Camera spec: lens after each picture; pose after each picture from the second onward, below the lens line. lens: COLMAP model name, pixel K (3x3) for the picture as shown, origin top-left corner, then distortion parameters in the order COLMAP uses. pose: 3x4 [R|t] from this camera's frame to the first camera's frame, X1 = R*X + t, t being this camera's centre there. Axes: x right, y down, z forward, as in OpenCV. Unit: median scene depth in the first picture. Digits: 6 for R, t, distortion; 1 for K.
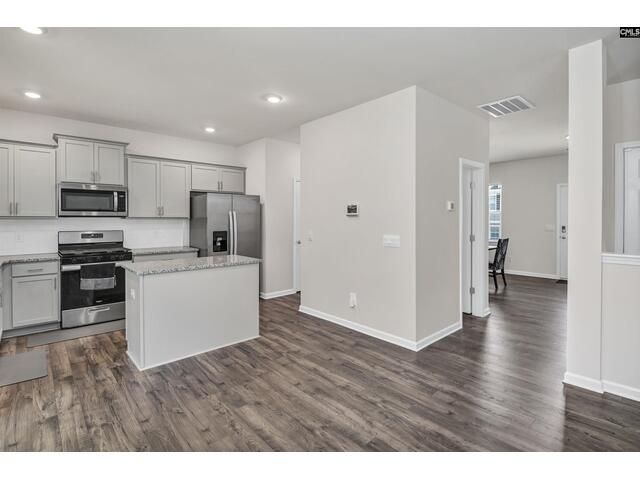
lens RADIAL K [[321.2, 0, 322.2], [0, 321.2, 222.9], [0, 0, 1]] dist [-0.000674, -0.006914]
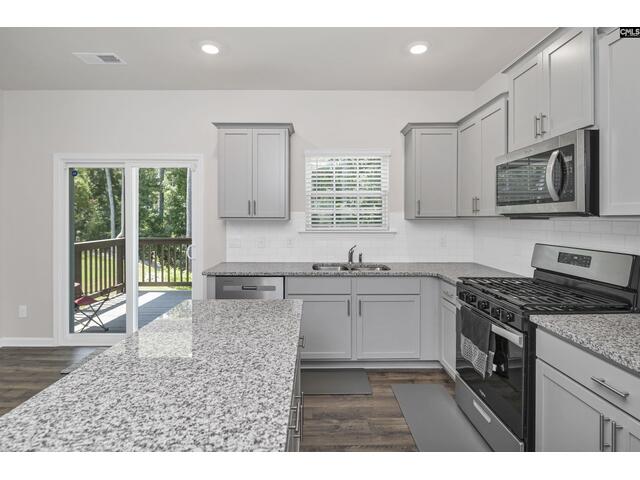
lens RADIAL K [[321.2, 0, 311.0], [0, 321.2, 218.5], [0, 0, 1]] dist [-0.000674, -0.006914]
pose [[-0.662014, 0.001655, -0.749490, -0.170028], [-0.008653, 0.999914, 0.009851, -0.017585], [0.749441, 0.013007, -0.661943, 1.122163]]
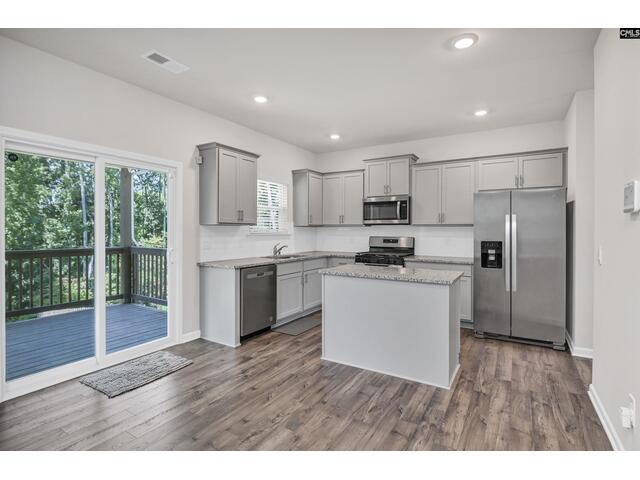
lens RADIAL K [[321.2, 0, 318.1], [0, 321.2, 234.7], [0, 0, 1]] dist [-0.000674, -0.006914]
pose [[0.280539, 0.015654, -0.959715, 0.356775], [-0.012699, 0.999840, 0.012596, 0.006859], [0.959759, 0.008653, 0.280693, 0.464799]]
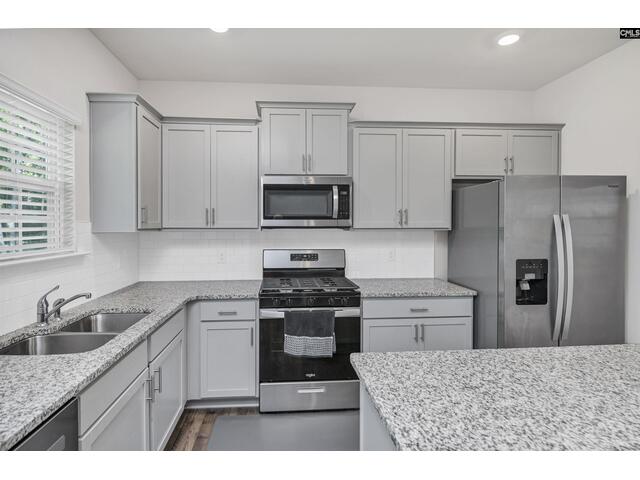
lens RADIAL K [[321.2, 0, 306.2], [0, 321.2, 230.5], [0, 0, 1]] dist [-0.000674, -0.006914]
pose [[0.791008, 0.006158, -0.611774, -0.350369], [-0.003916, 0.999980, 0.005003, -0.018174], [0.611793, -0.001561, 0.791016, 0.538600]]
